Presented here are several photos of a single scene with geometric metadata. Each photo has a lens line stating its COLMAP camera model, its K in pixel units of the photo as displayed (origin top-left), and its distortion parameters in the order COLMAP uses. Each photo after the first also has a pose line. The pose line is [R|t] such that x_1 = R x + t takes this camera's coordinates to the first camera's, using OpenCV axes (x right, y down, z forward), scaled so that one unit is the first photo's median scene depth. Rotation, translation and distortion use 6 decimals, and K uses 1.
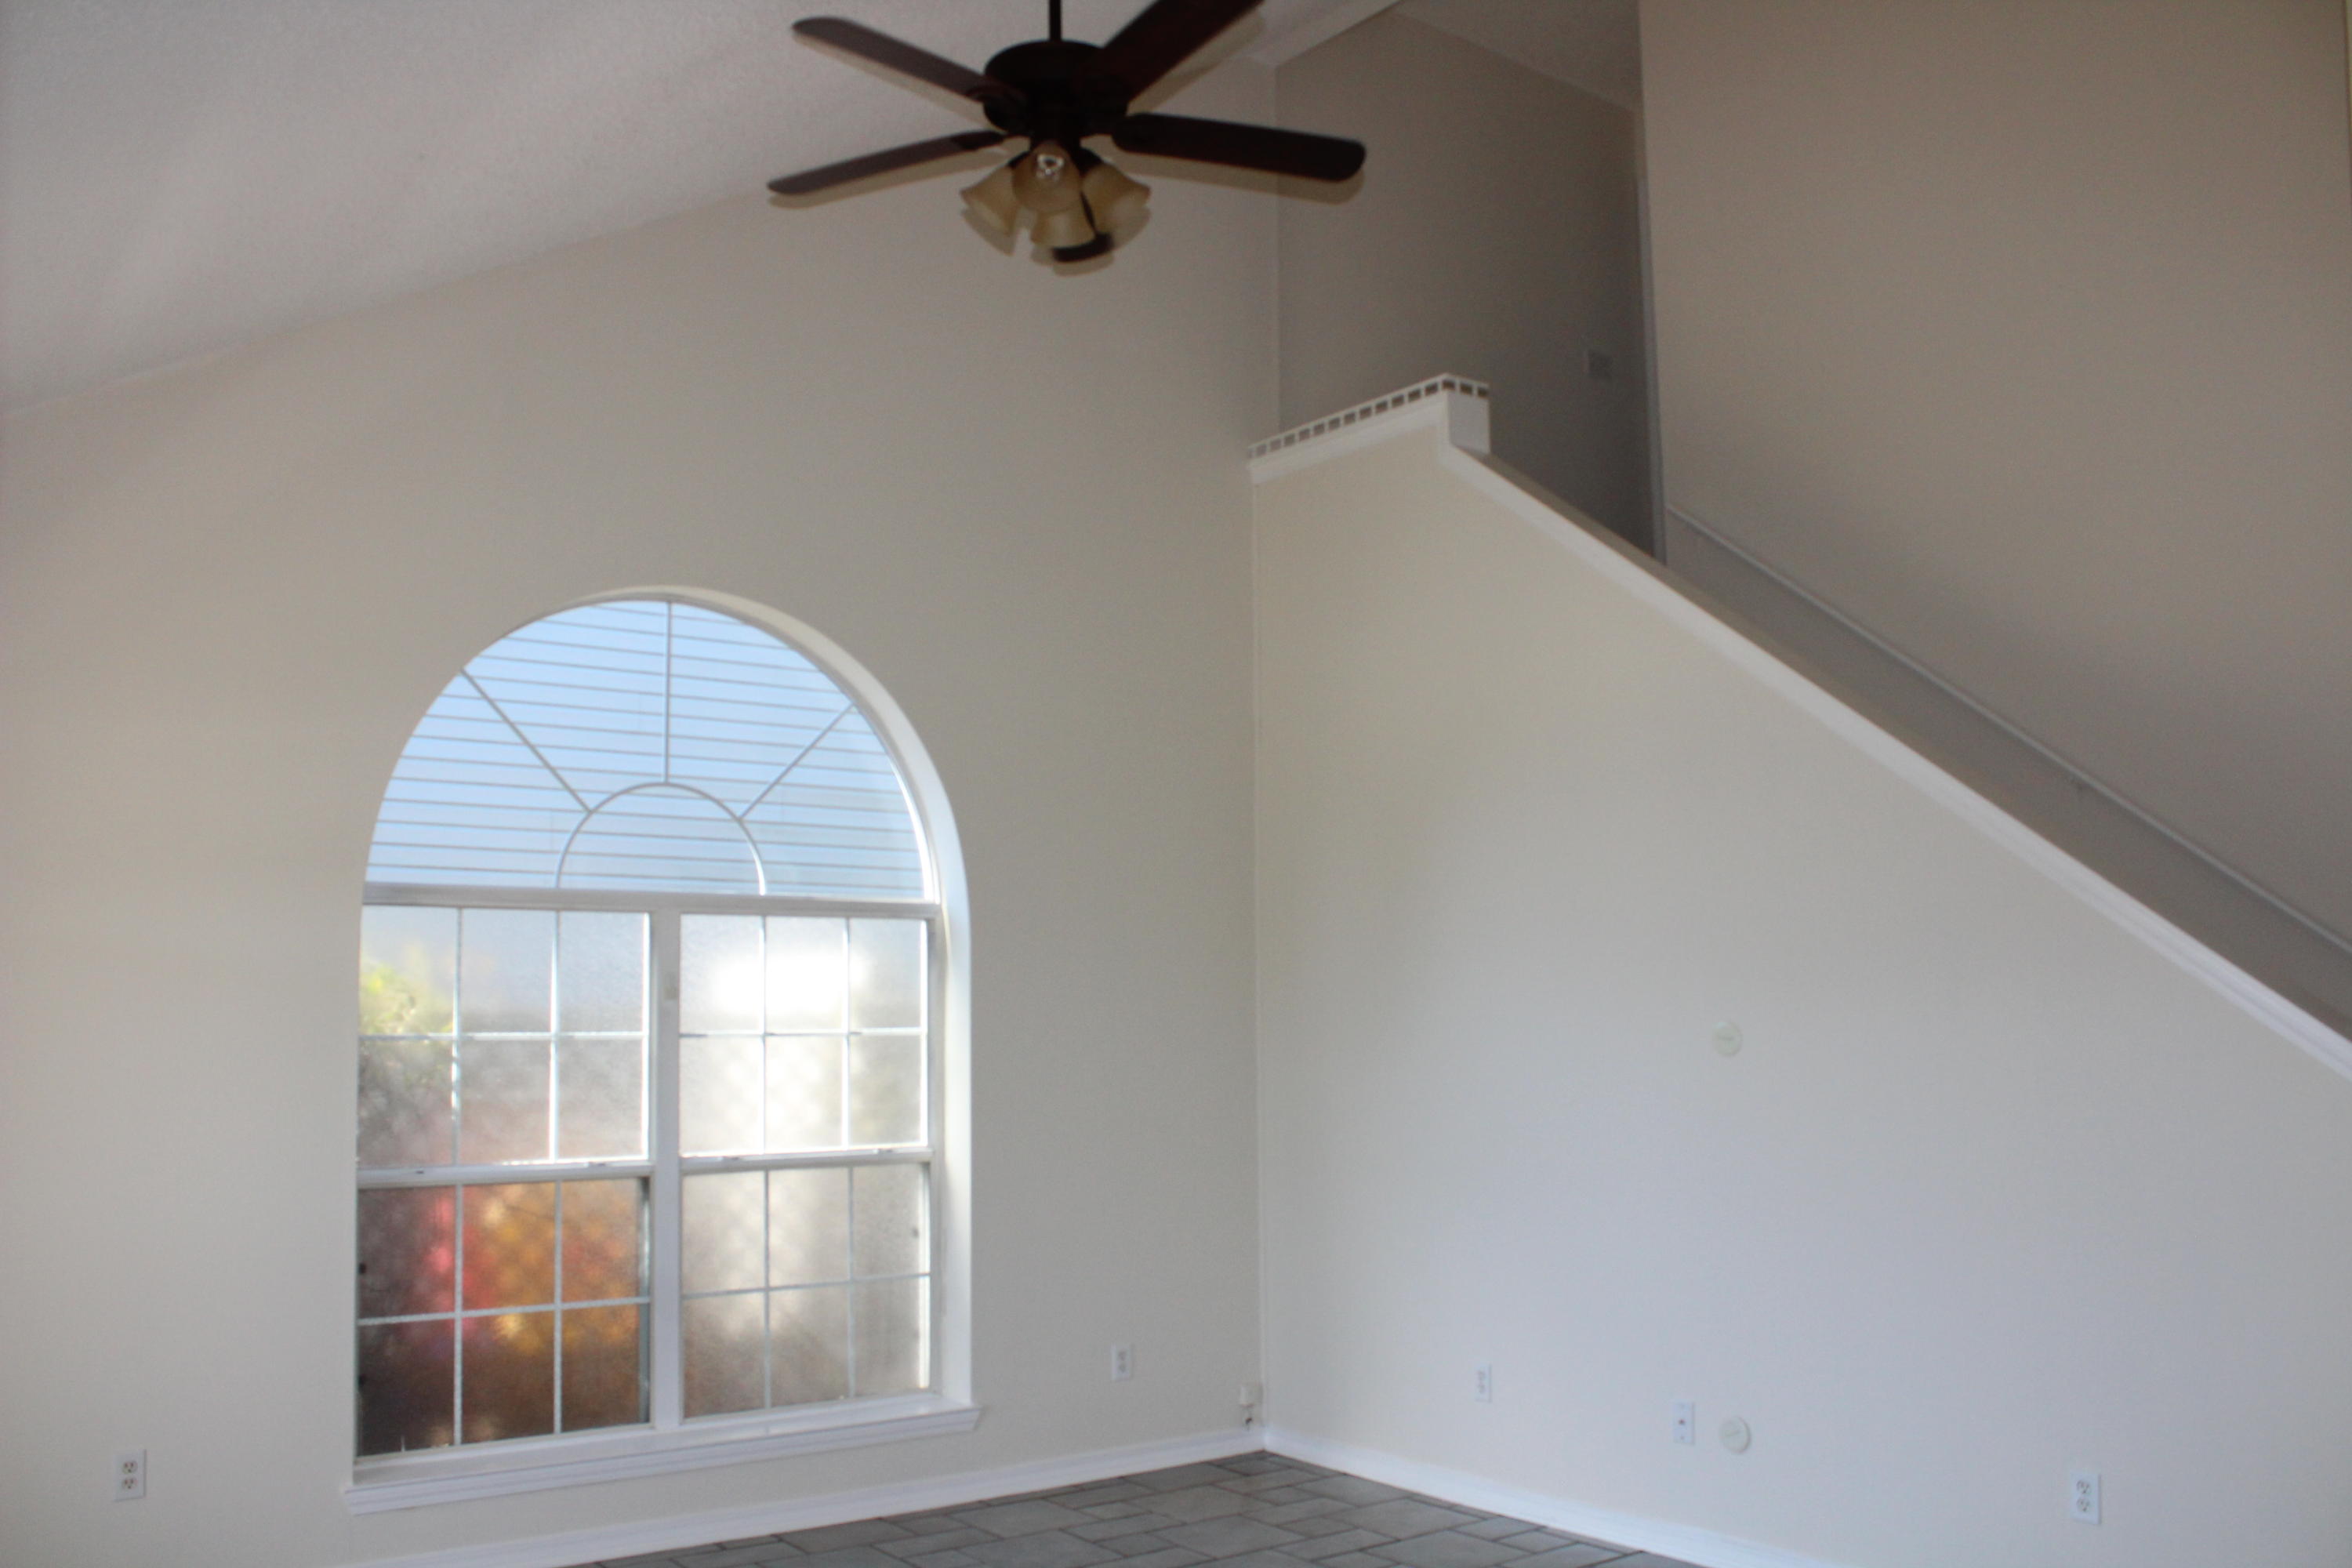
lens RADIAL K [[2008.2, 0, 1172.3], [0, 2008.2, 772.4], [0, 0, 1]] dist [-0.166996, 0.147821]
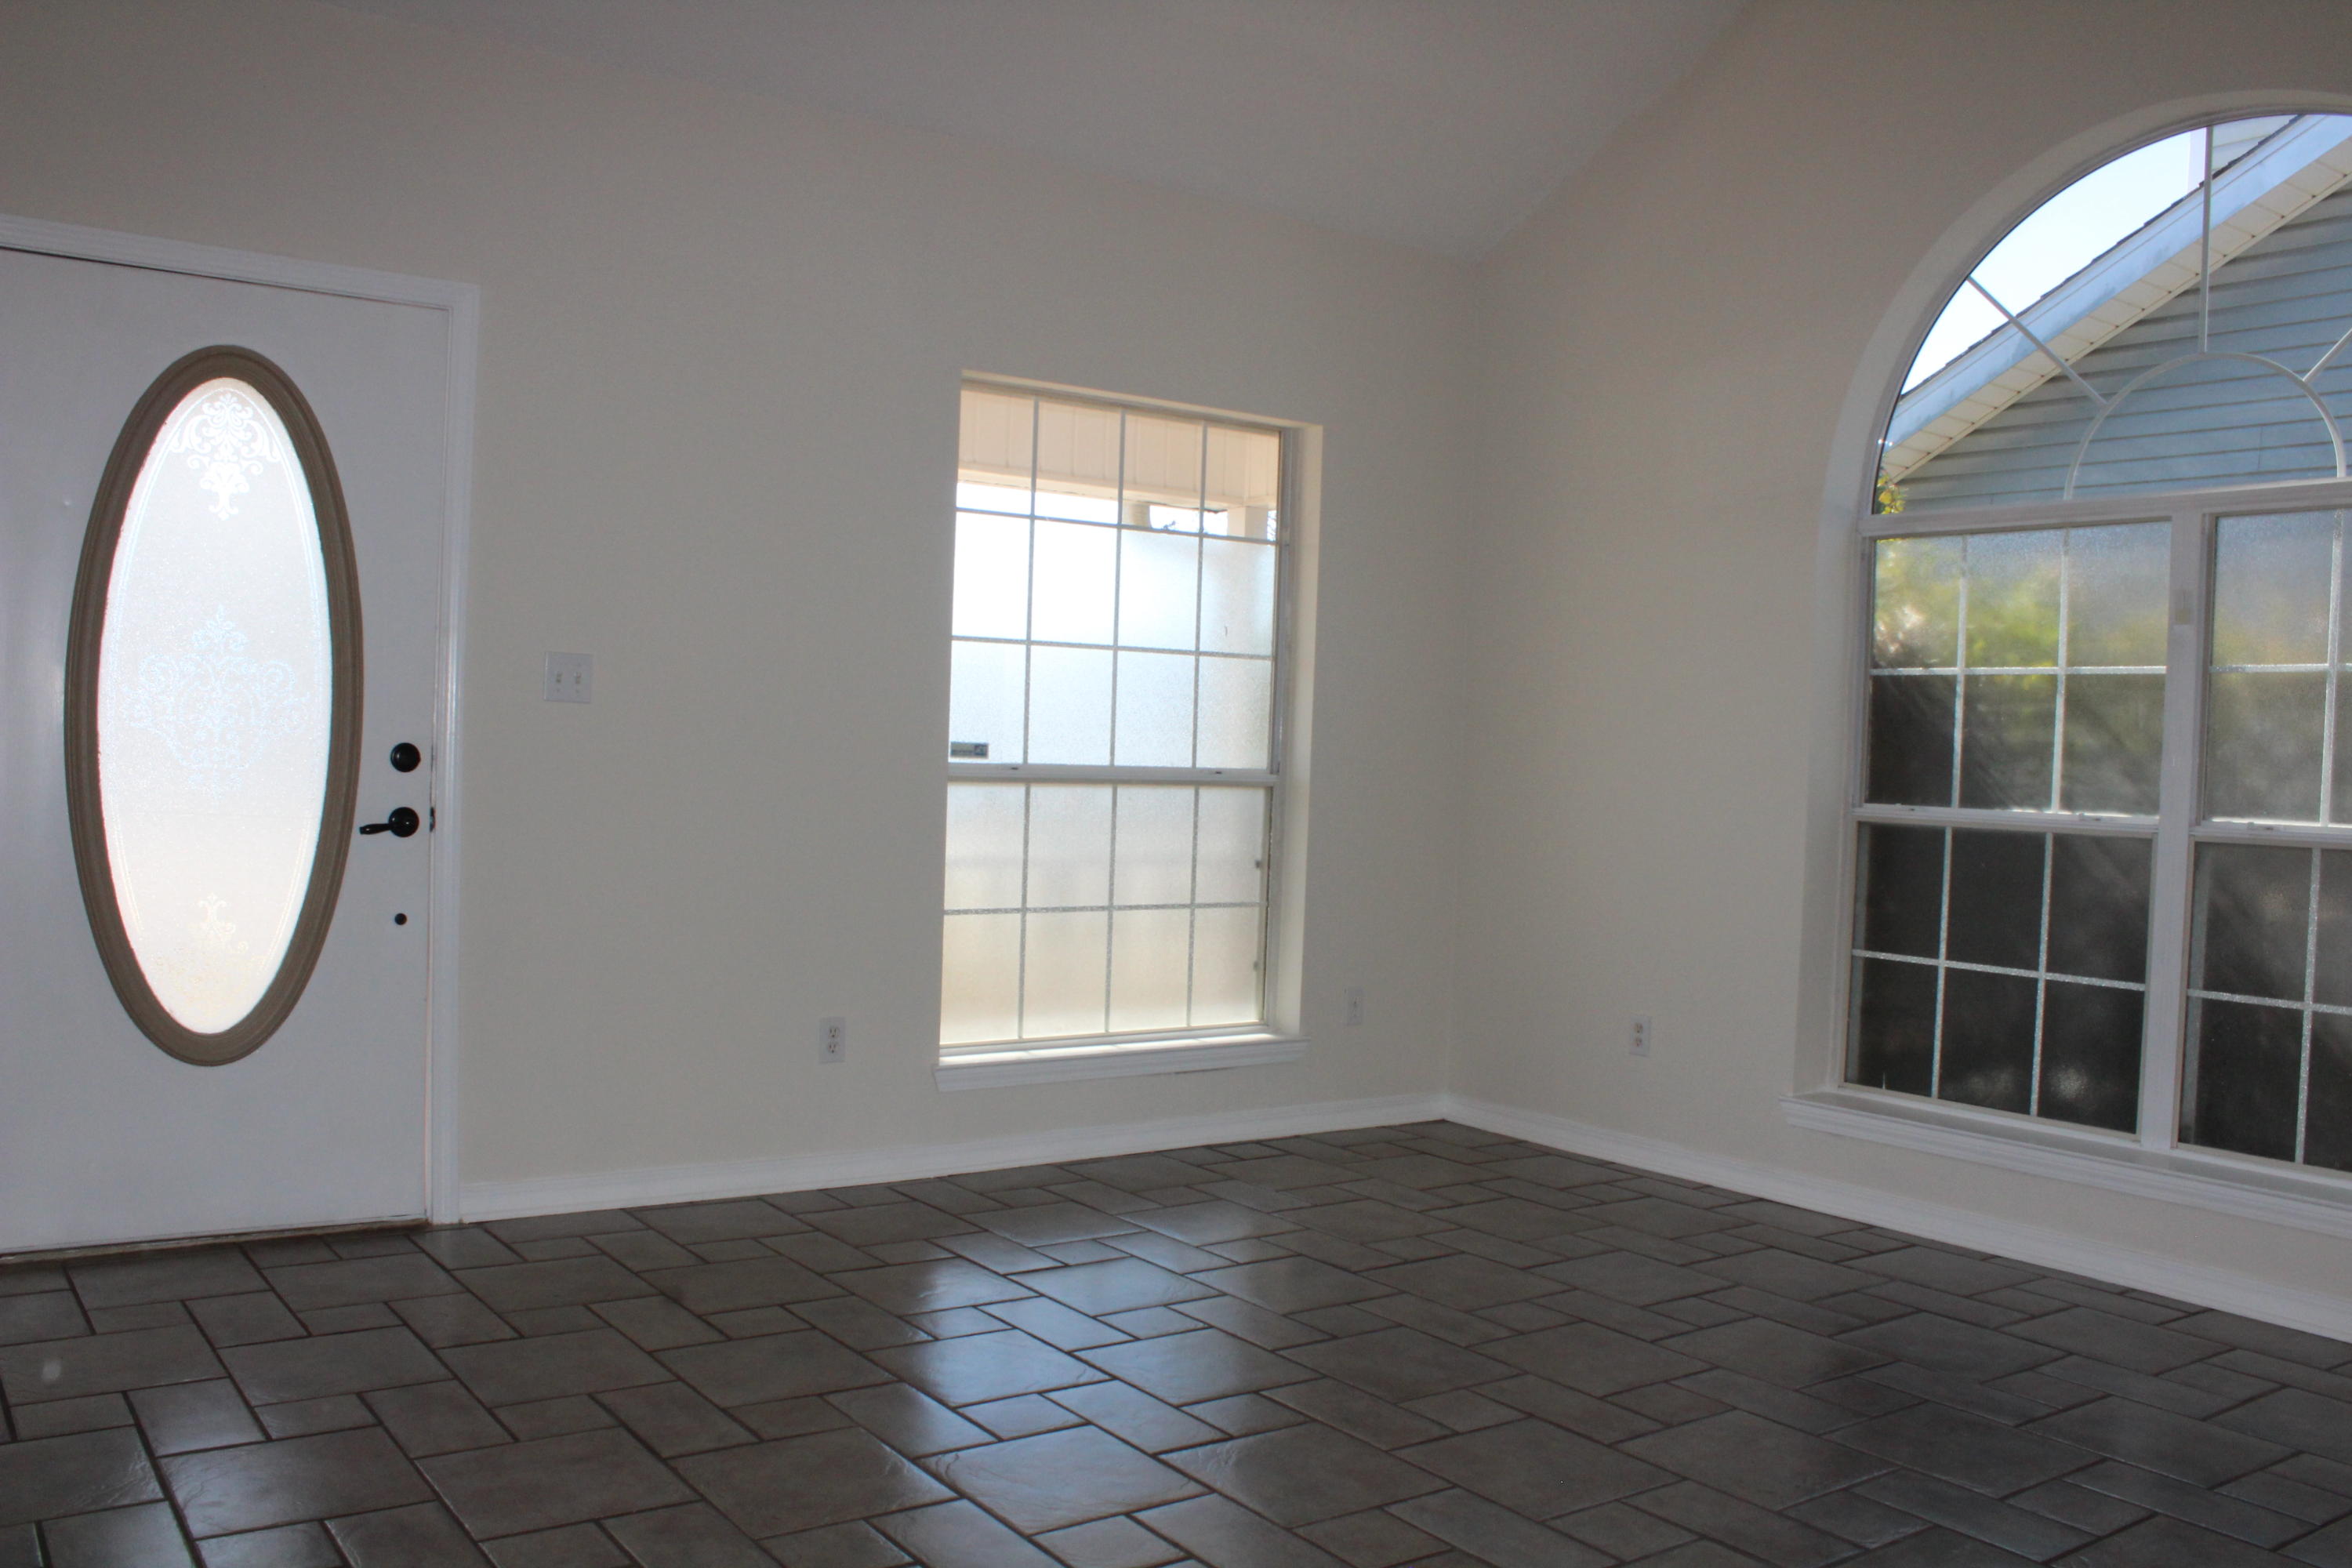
lens RADIAL K [[2008.2, 0, 1156.7], [0, 2008.2, 782.9], [0, 0, 1]] dist [-0.166996, 0.147821]
pose [[0.006269, 0.027397, -0.999605, 0.533604], [0.065767, 0.997449, 0.027750, 0.128911], [0.997815, -0.065915, 0.004451, 0.574119]]
